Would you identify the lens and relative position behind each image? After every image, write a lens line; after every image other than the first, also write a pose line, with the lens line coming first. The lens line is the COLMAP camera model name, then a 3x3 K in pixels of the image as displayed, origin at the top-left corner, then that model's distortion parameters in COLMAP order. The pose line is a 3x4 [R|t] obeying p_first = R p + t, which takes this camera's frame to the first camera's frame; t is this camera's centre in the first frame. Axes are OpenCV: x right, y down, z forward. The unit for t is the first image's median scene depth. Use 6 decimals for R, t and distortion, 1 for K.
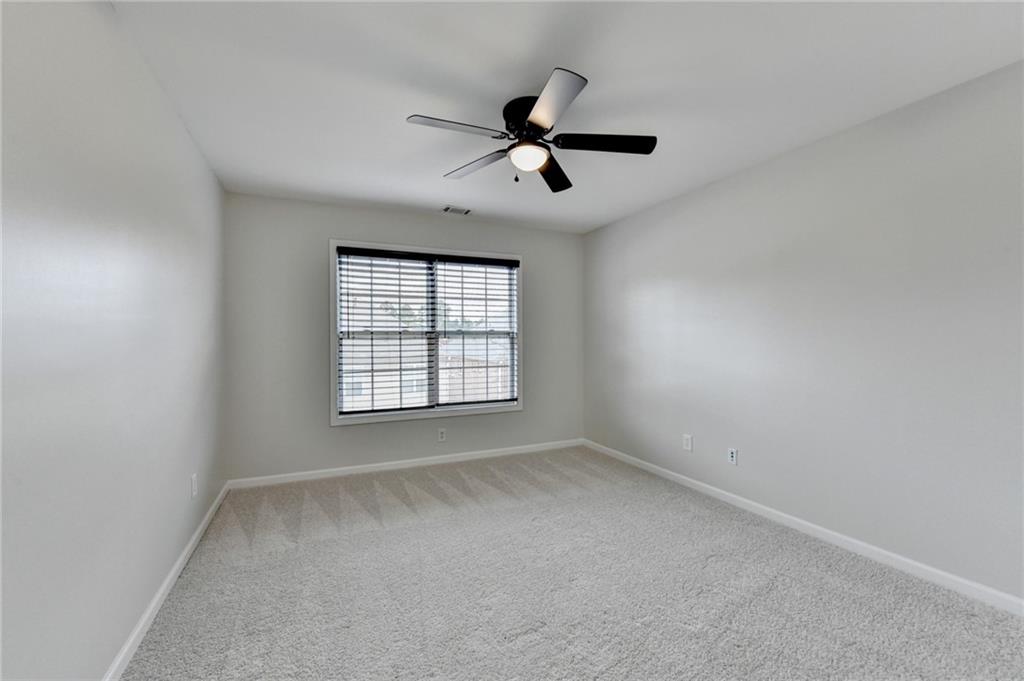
lens RADIAL K [[414.0, 0, 510.5], [0, 414.0, 341.4], [0, 0, 1]] dist [-0.013418, -0.003445]
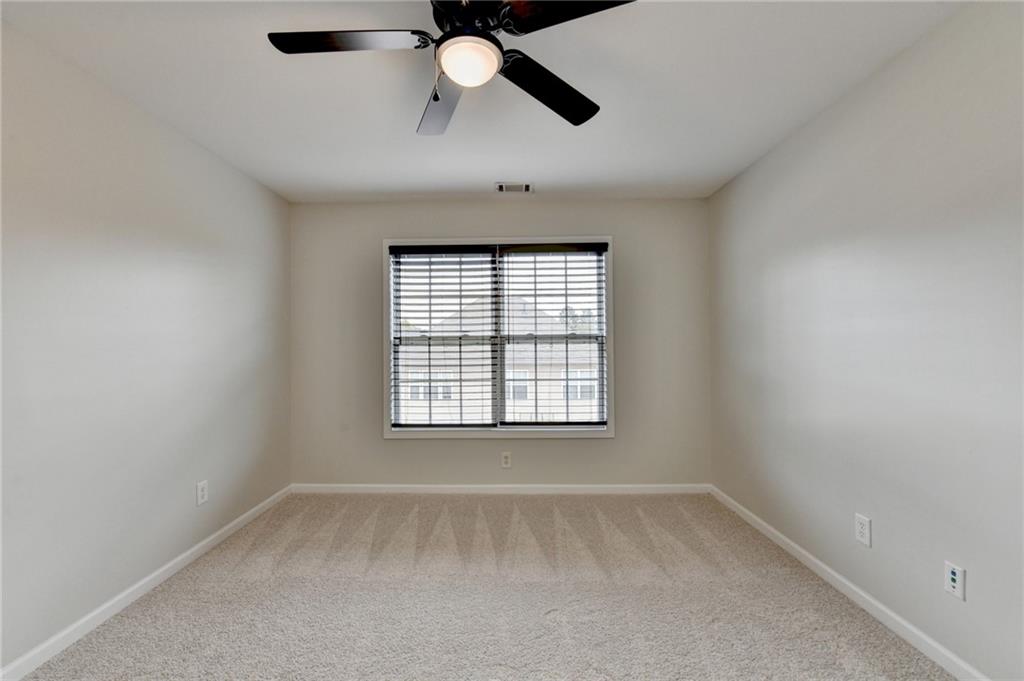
lens RADIAL K [[414.0, 0, 512.6], [0, 414.0, 340.4], [0, 0, 1]] dist [-0.013418, -0.003445]
pose [[0.901302, -0.006040, -0.433149, 0.218986], [0.001237, 0.999935, -0.011369, -0.005469], [0.433190, 0.009712, 0.901250, 0.264229]]
